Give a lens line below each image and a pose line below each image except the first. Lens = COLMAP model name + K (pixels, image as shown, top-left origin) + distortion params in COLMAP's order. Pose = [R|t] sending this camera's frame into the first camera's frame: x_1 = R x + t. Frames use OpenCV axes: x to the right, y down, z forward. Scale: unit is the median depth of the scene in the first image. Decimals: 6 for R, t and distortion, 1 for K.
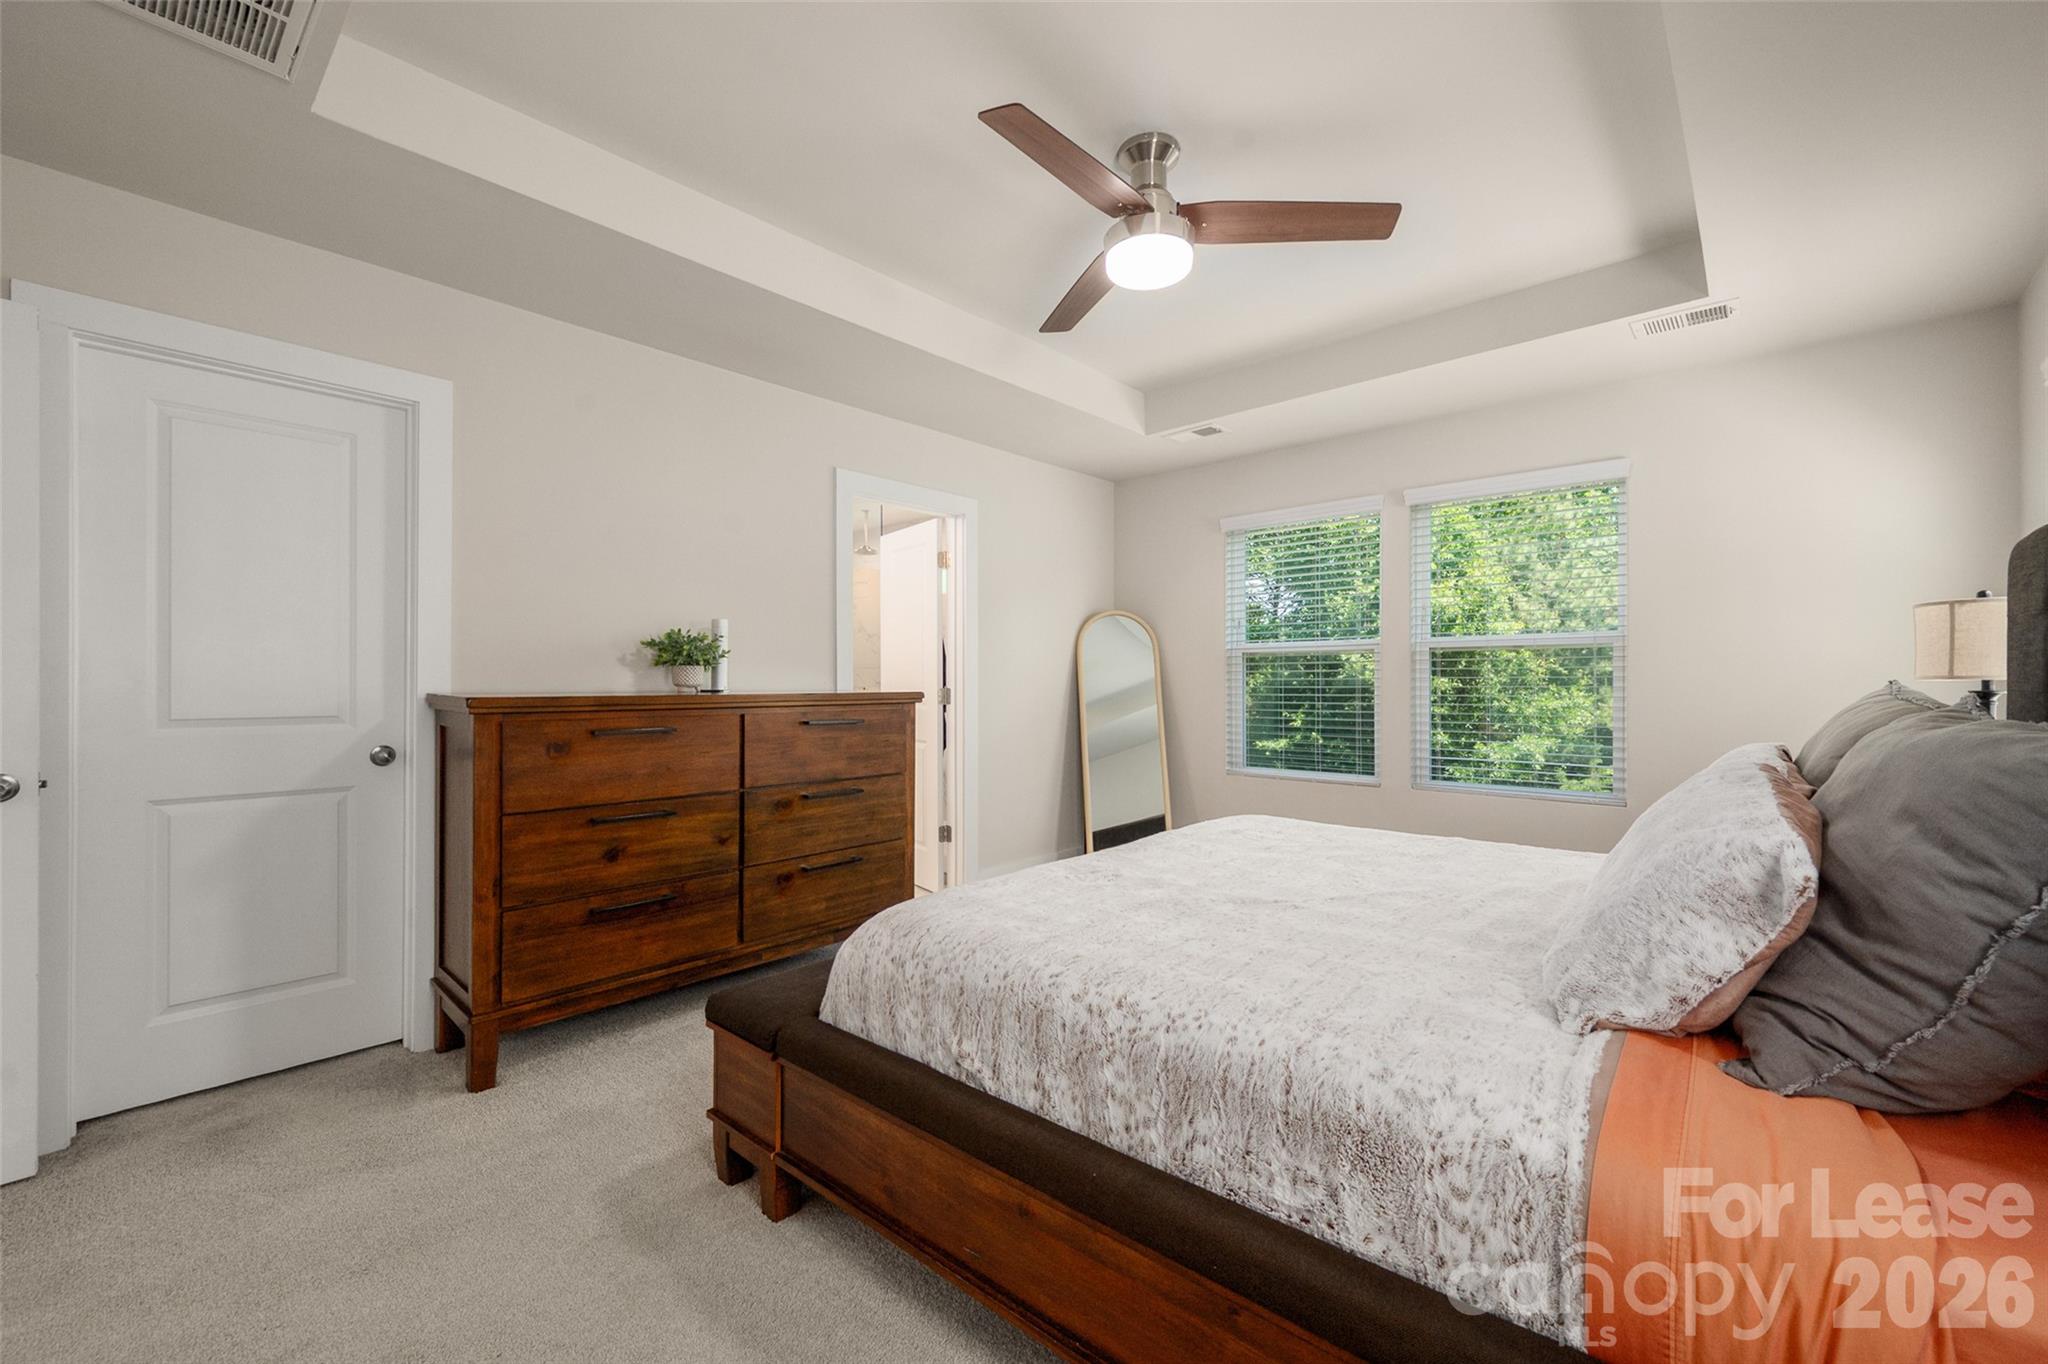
lens RADIAL K [[826.3, 0, 1029.8], [0, 826.3, 678.7], [0, 0, 1]] dist [0.000721, 0.000015]
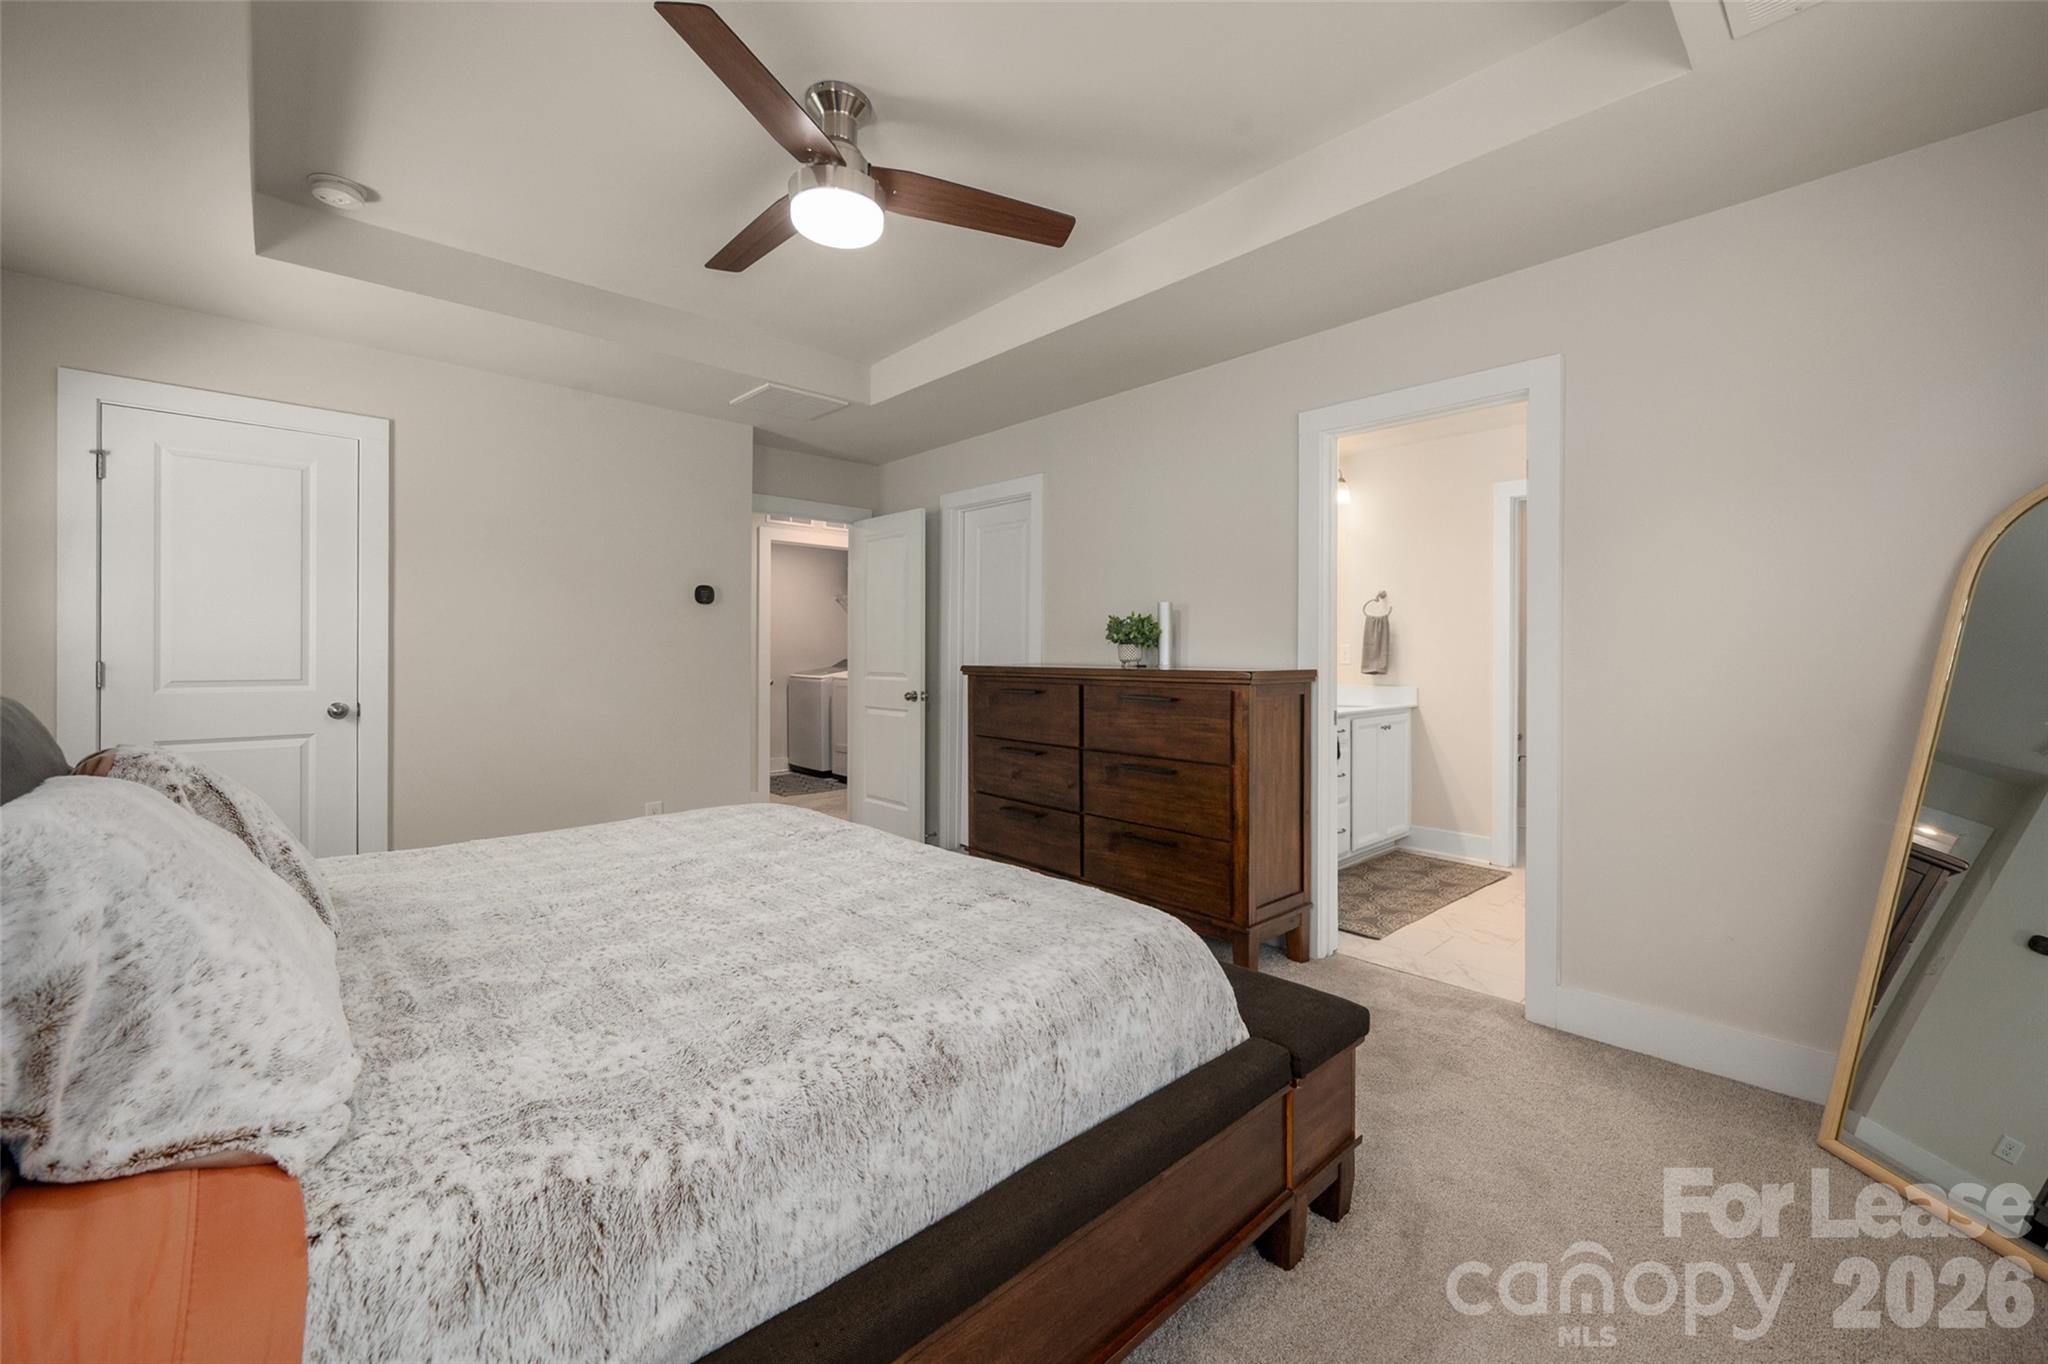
lens RADIAL K [[826.3, 0, 1029.1], [0, 826.3, 664.4], [0, 0, 1]] dist [0.000721, 0.000015]
pose [[-0.102459, 0.008549, -0.994701, 0.847566], [-0.003407, 0.999954, 0.008945, 0.003133], [0.994731, 0.004305, -0.102425, 1.041333]]
